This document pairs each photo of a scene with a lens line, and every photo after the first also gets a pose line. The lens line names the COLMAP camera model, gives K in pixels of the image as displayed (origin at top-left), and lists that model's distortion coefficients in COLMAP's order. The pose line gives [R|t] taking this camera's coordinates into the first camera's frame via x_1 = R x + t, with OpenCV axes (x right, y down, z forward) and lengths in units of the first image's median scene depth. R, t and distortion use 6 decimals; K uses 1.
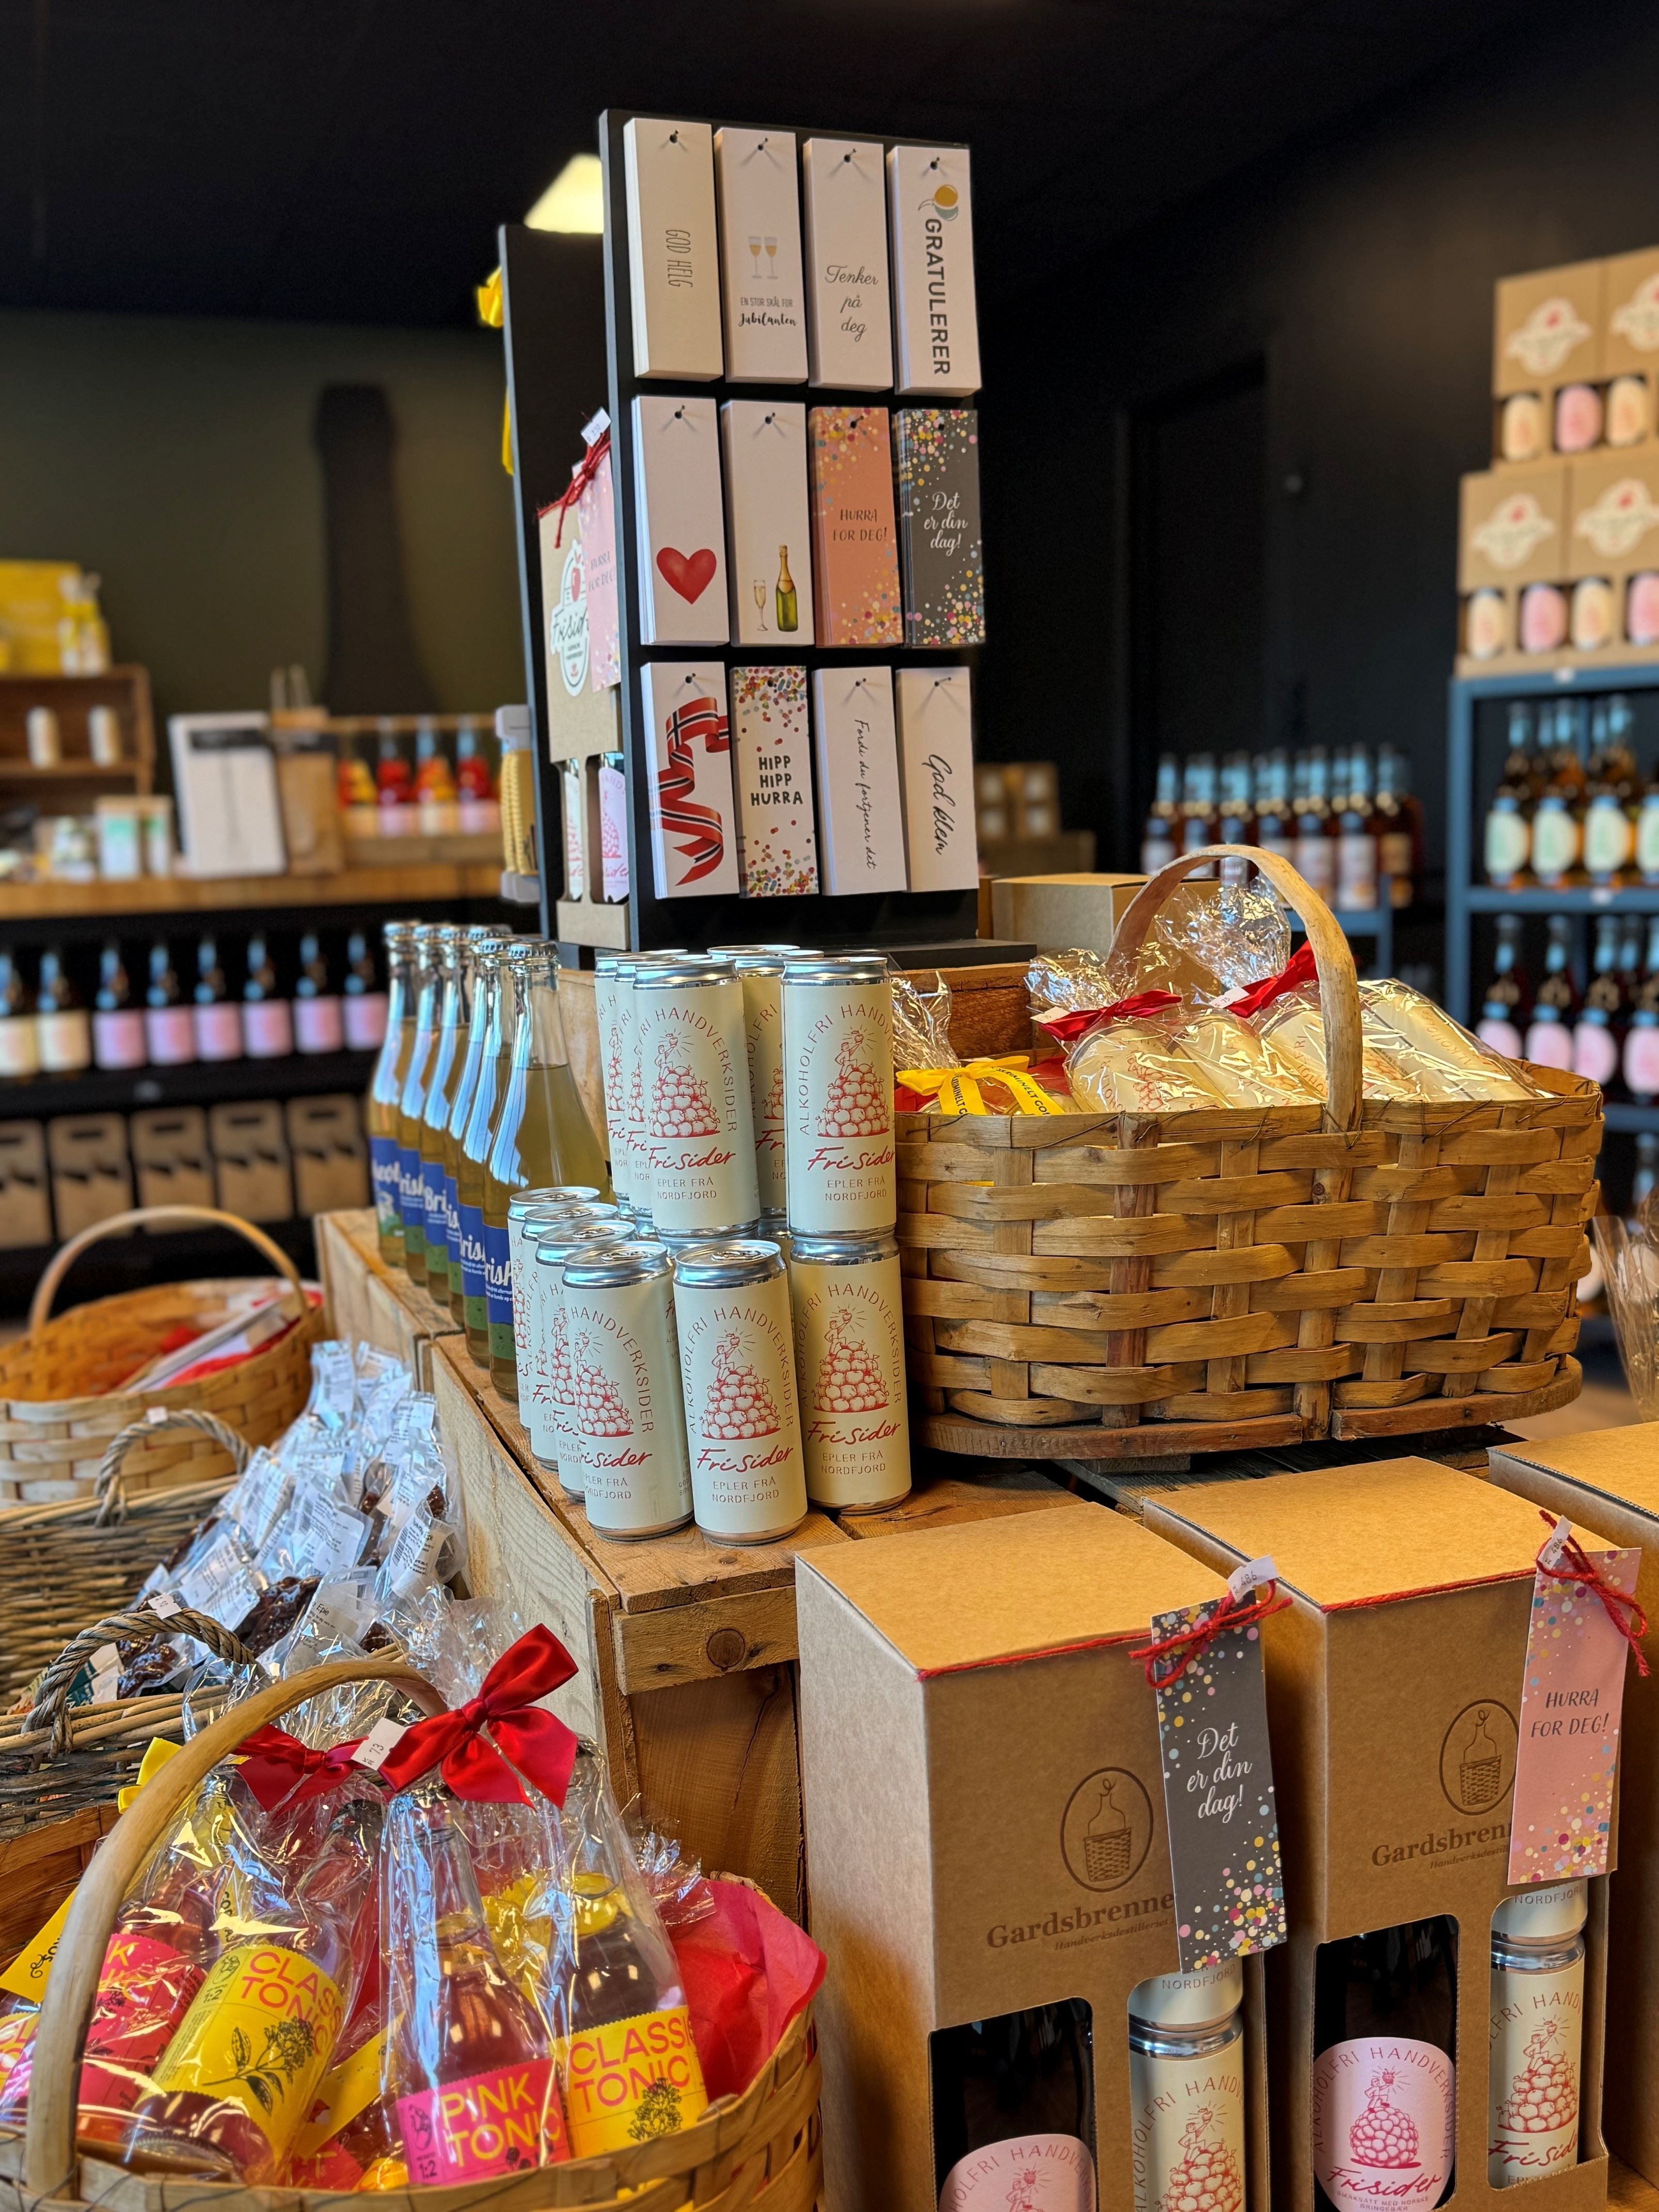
lens RADIAL K [[2110.4, 0, 834.8], [0, 2110.4, 1041.4], [0, 0, 1]] dist [0.112288, -0.282274]
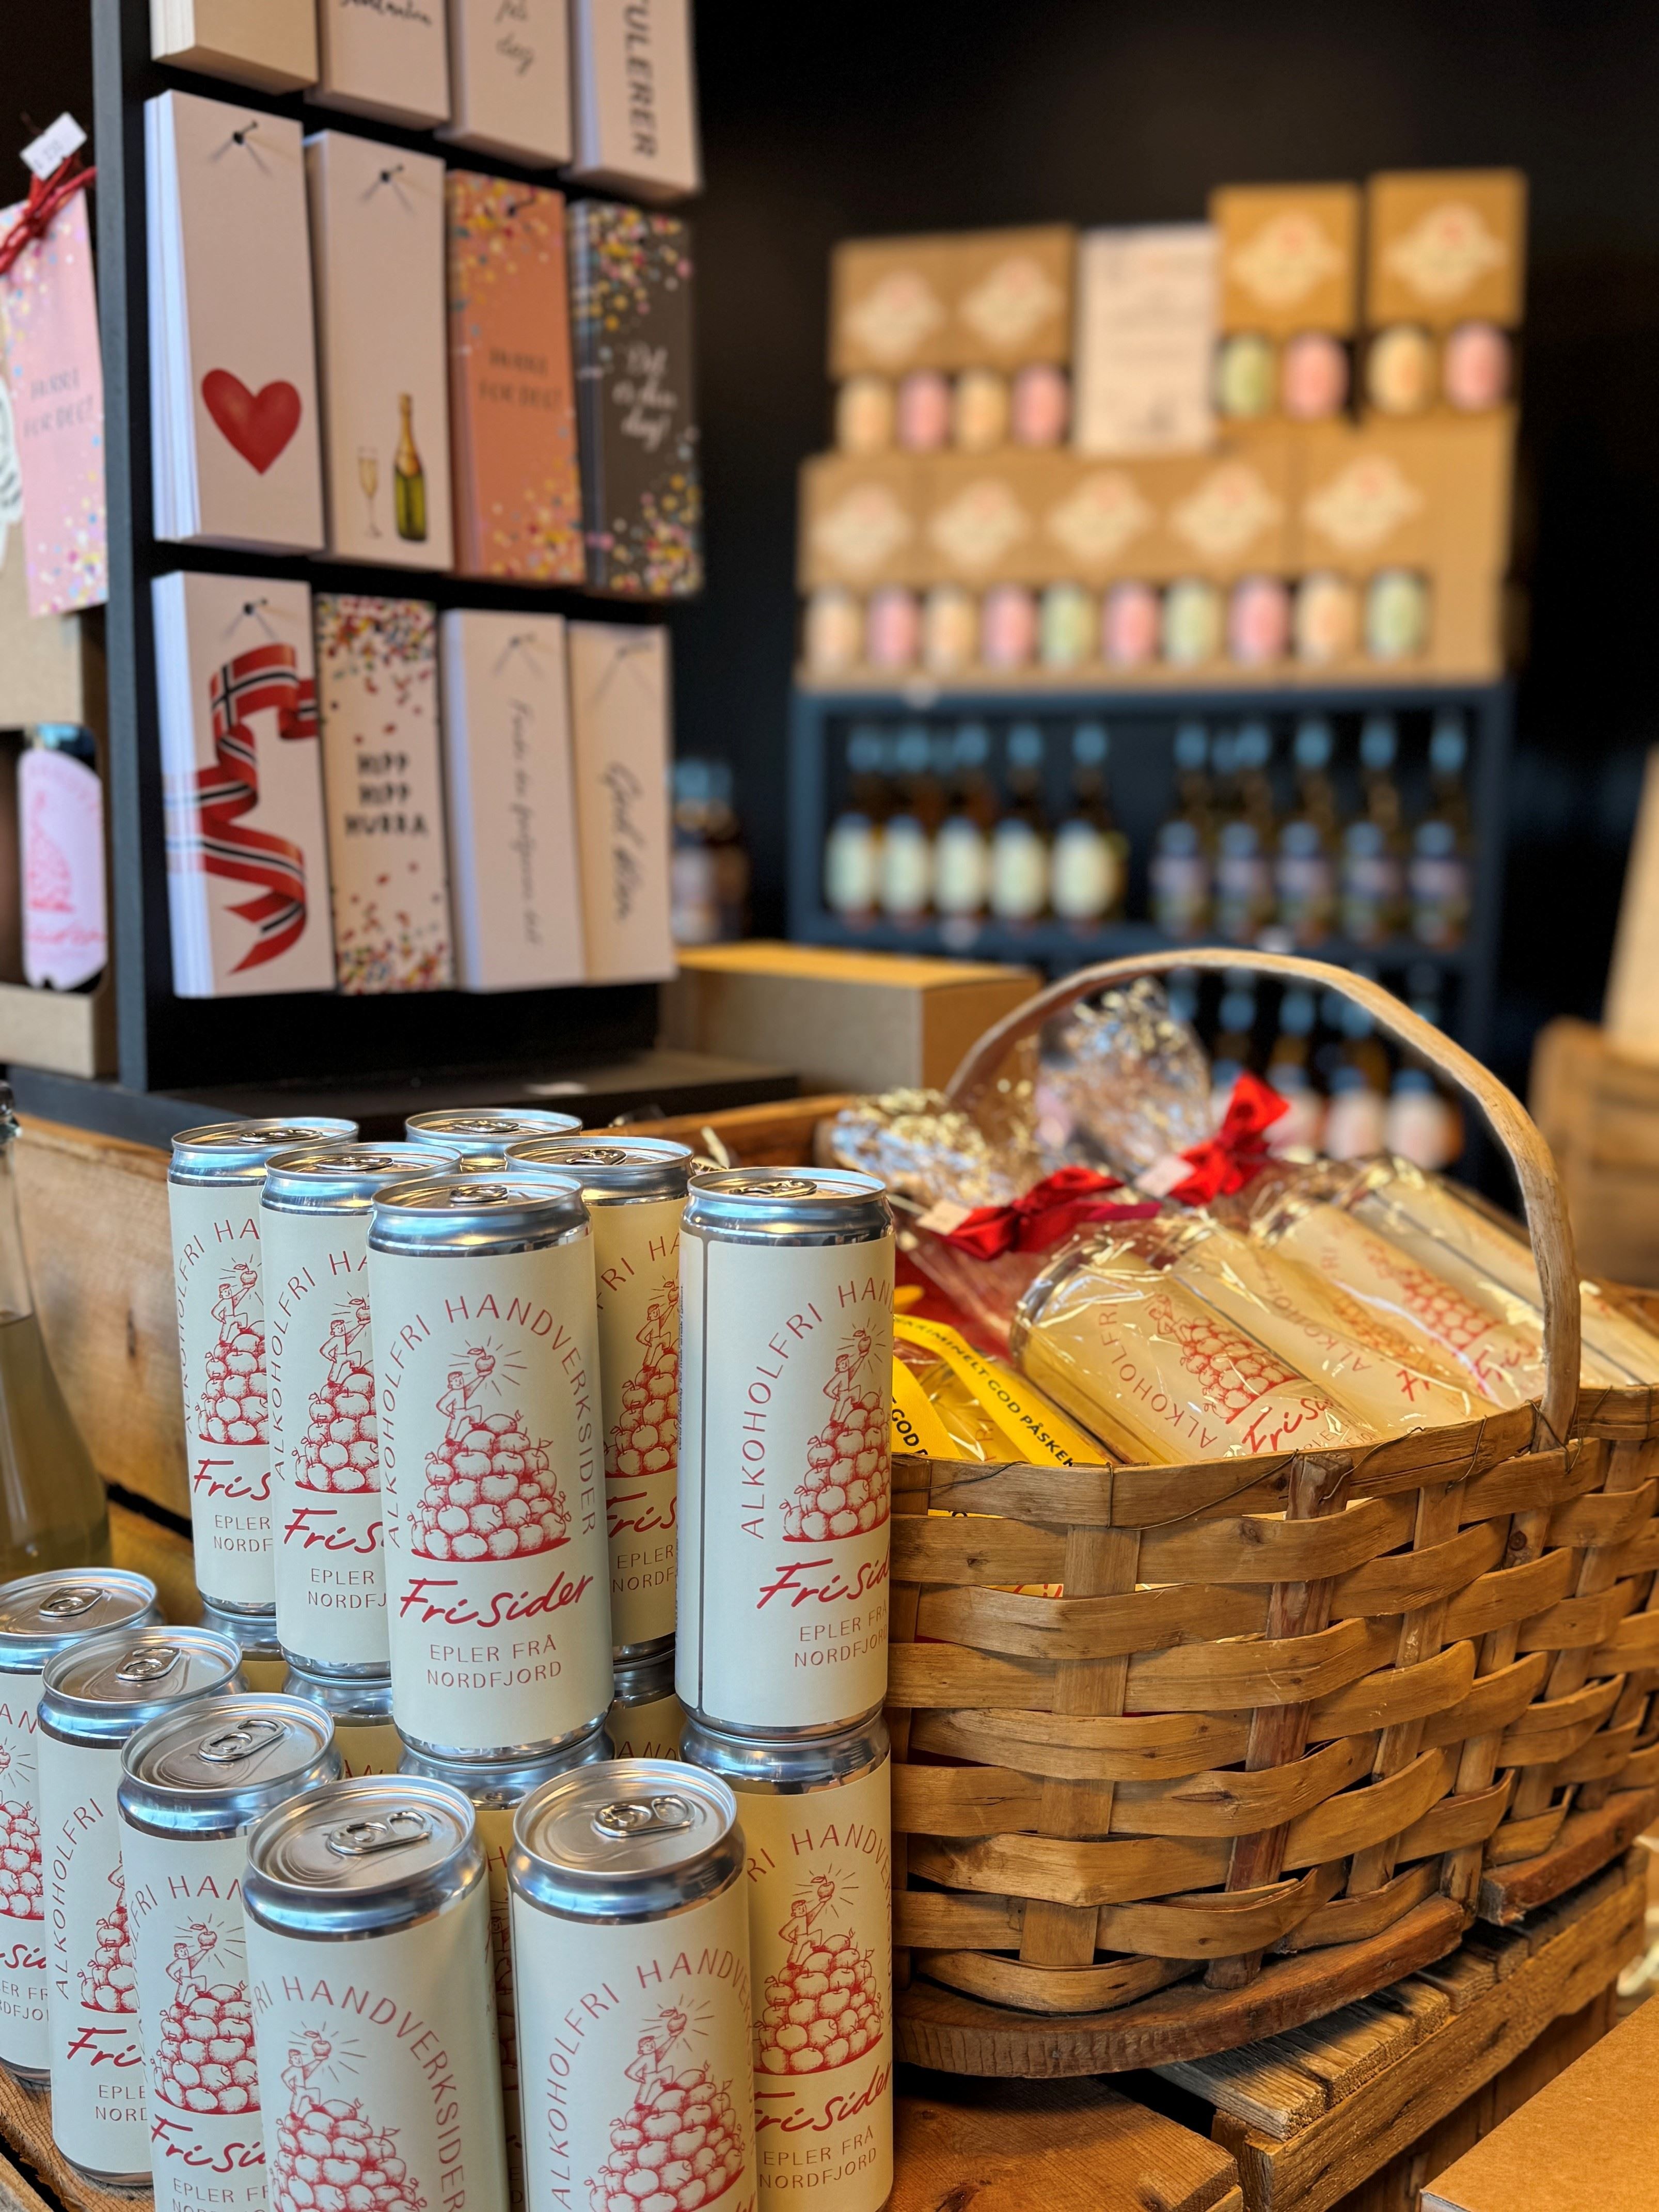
lens RADIAL K [[2110.4, 0, 834.8], [0, 2110.4, 1041.4], [0, 0, 1]] dist [0.112288, -0.282274]
pose [[0.910579, 0.002781, 0.413326, -0.159381], [-0.006097, 0.999959, 0.006702, -0.060059], [-0.413290, -0.008623, 0.910558, 0.414542]]
